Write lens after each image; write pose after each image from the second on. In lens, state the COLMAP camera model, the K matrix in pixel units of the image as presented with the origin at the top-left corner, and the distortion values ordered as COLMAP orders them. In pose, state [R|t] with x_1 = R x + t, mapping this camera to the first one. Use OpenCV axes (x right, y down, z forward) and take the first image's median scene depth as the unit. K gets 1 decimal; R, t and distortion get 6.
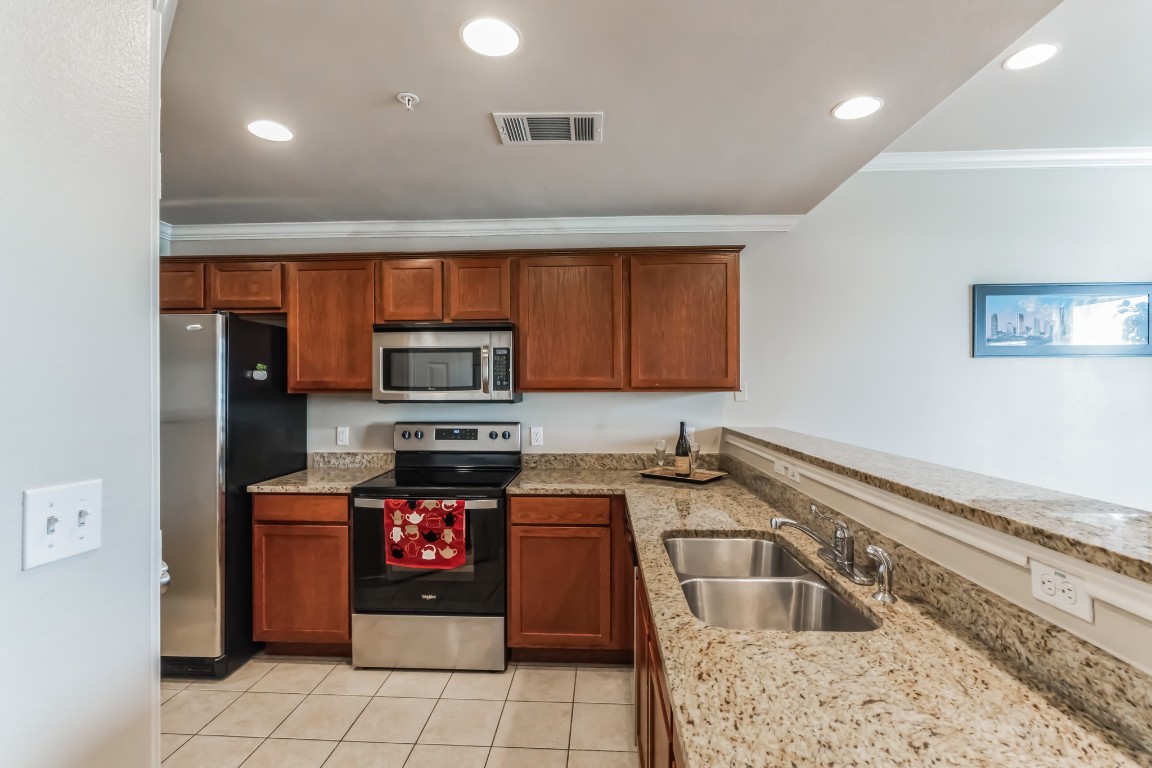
lens RADIAL K [[535.5, 0, 576.1], [0, 535.5, 387.1], [0, 0, 1]] dist [-0.002708, 0.000174]
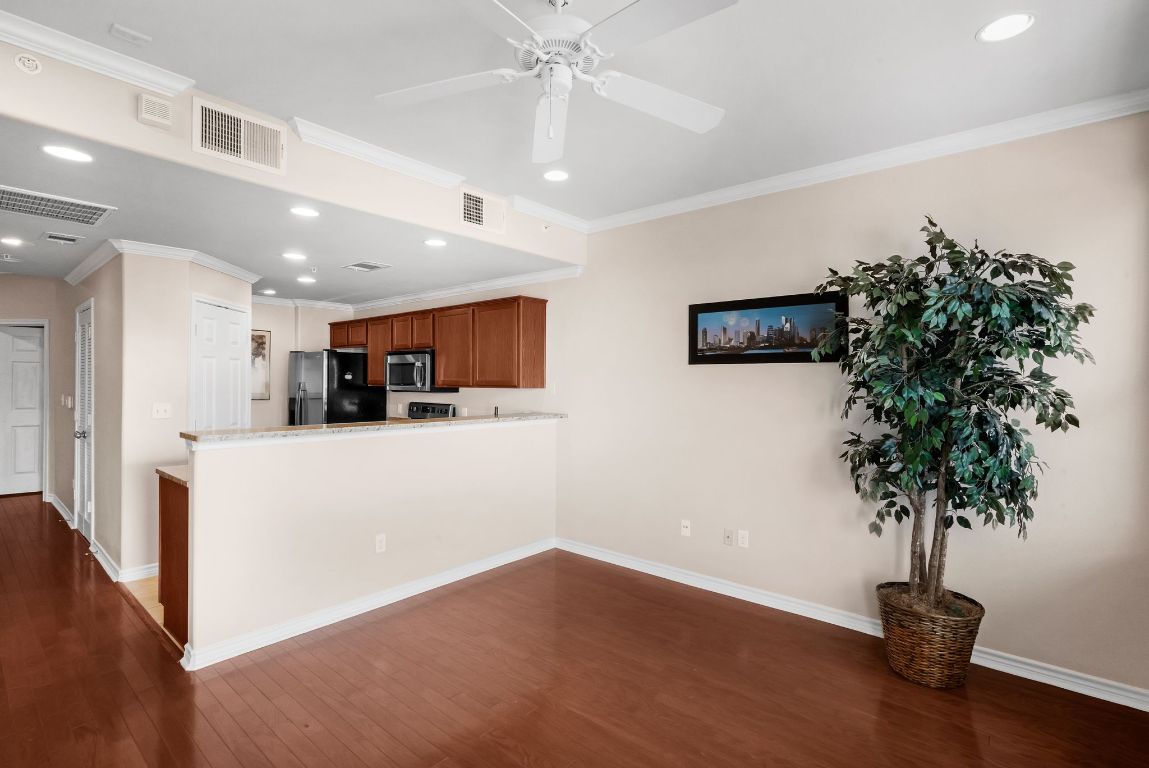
lens RADIAL K [[544.4, 0, 572.8], [0, 544.4, 382.1], [0, 0, 1]] dist [-0.000132, -0.000025]
pose [[0.789953, 0.010109, -0.613085, 1.411779], [-0.009174, 0.999947, 0.004667, -0.019439], [0.613099, 0.001938, 0.790003, -0.170214]]
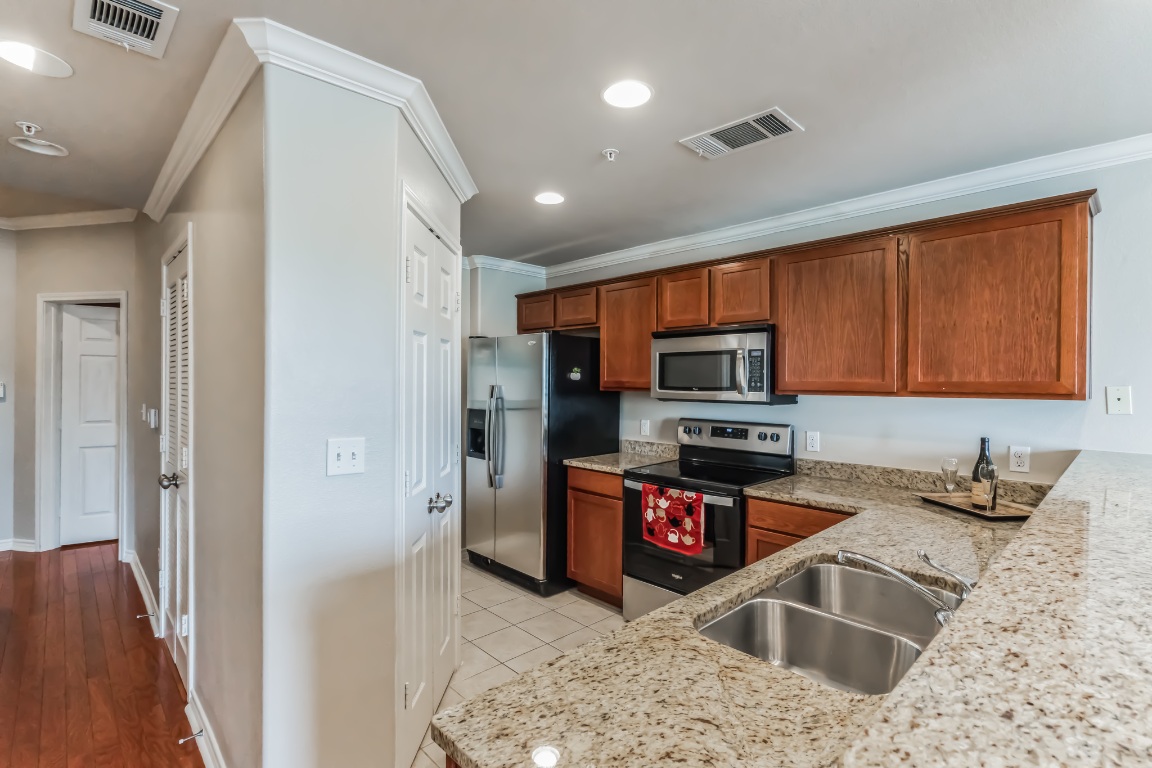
lens RADIAL K [[543.7, 0, 572.0], [0, 543.7, 383.3], [0, 0, 1]] dist [-0.002052, 0.000184]
pose [[0.725877, 0.010443, -0.687745, 0.306831], [-0.008735, 0.999944, 0.005965, -0.012896], [0.687769, 0.001678, 0.725928, 0.027272]]
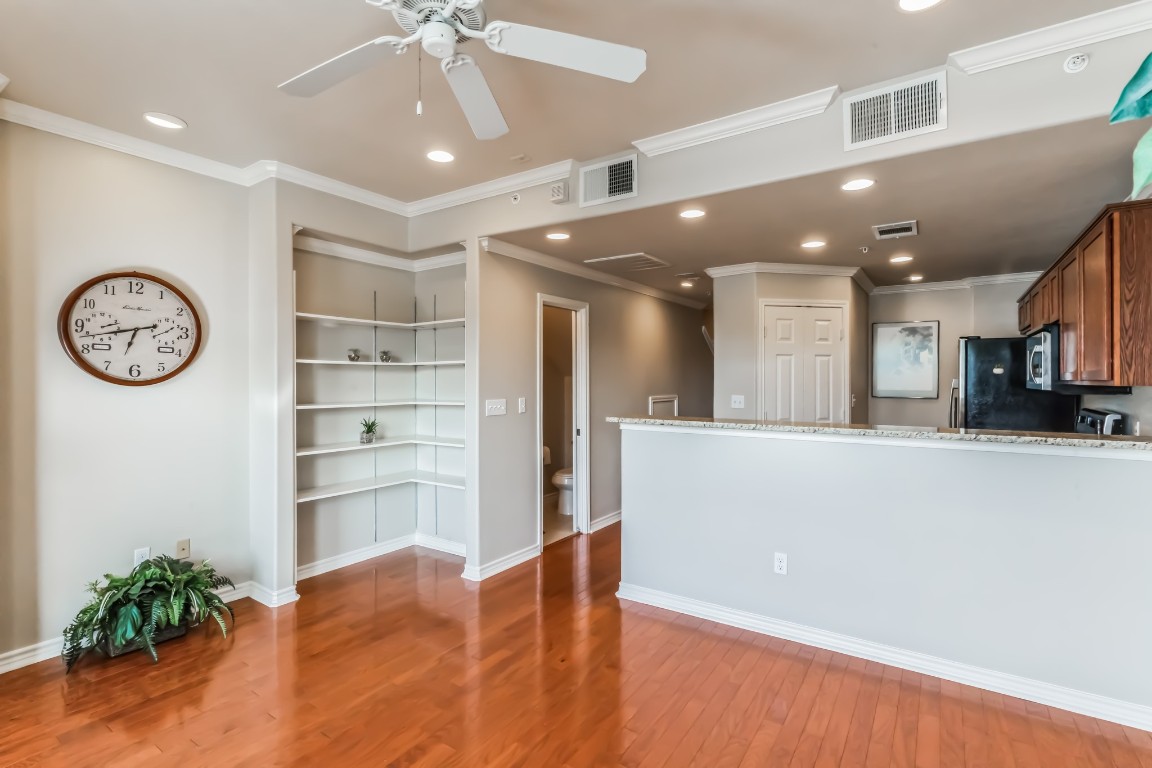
lens RADIAL K [[547.4, 0, 577.8], [0, 547.4, 378.6], [0, 0, 1]] dist [-0.001001, 0.000578]
pose [[-0.517074, 0.004538, -0.855929, 1.427644], [0.003971, 0.999988, 0.002902, -0.008290], [0.855932, -0.001899, -0.517085, 0.736874]]
